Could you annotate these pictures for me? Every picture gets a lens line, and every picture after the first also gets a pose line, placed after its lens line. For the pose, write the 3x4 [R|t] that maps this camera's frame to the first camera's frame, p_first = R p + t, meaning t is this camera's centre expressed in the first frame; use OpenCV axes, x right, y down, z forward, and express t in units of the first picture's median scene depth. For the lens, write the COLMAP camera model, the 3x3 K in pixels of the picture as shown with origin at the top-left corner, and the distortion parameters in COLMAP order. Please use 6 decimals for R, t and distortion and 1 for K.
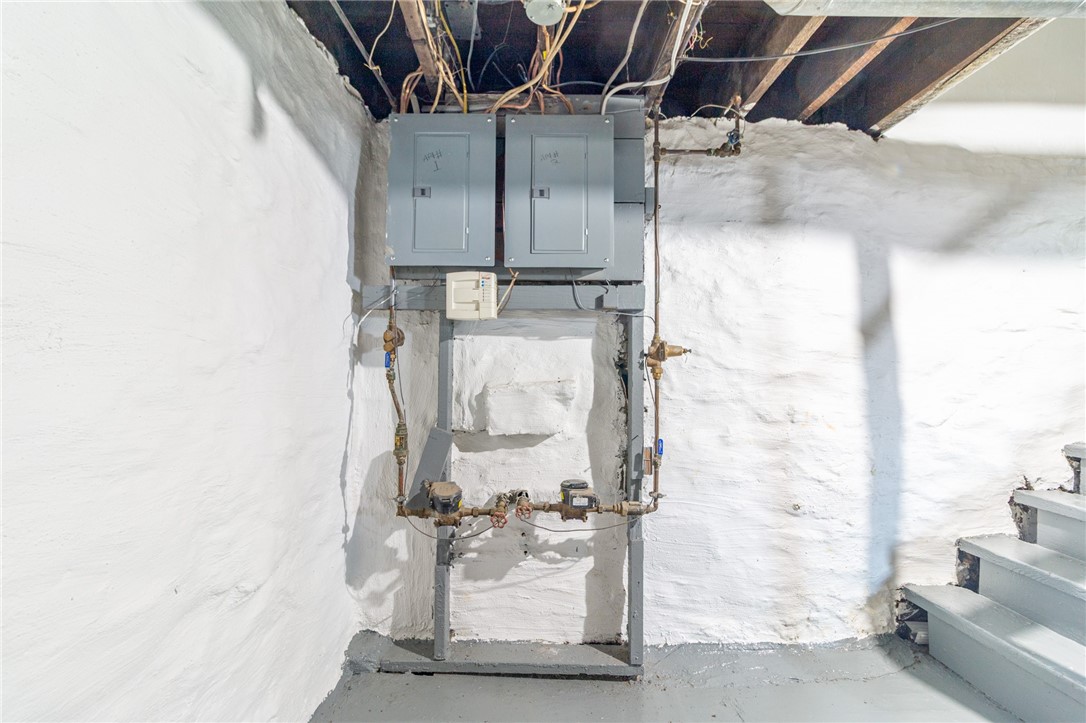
lens RADIAL K [[513.2, 0, 545.3], [0, 513.2, 354.2], [0, 0, 1]] dist [0.003509, -0.000208]
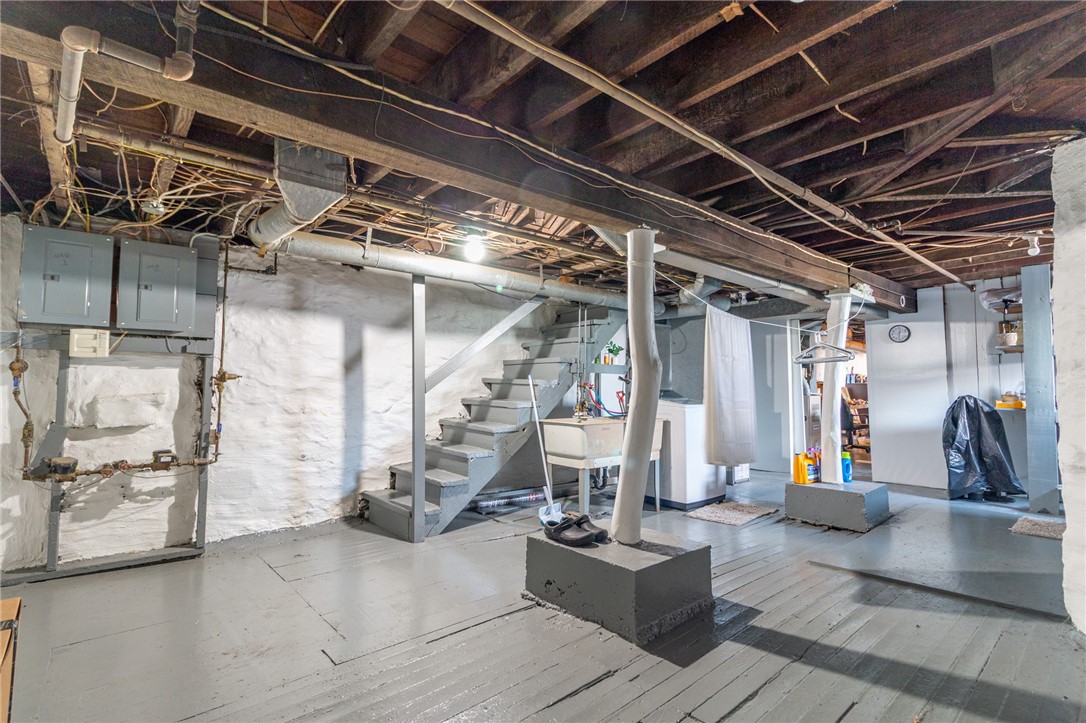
lens RADIAL K [[513.2, 0, 545.3], [0, 513.2, 354.2], [0, 0, 1]] dist [0.003509, -0.000208]
pose [[0.773817, 0.033893, 0.632502, -0.050426], [-0.018621, 0.999353, -0.030770, -0.049081], [-0.633136, 0.012032, 0.773947, -1.118790]]
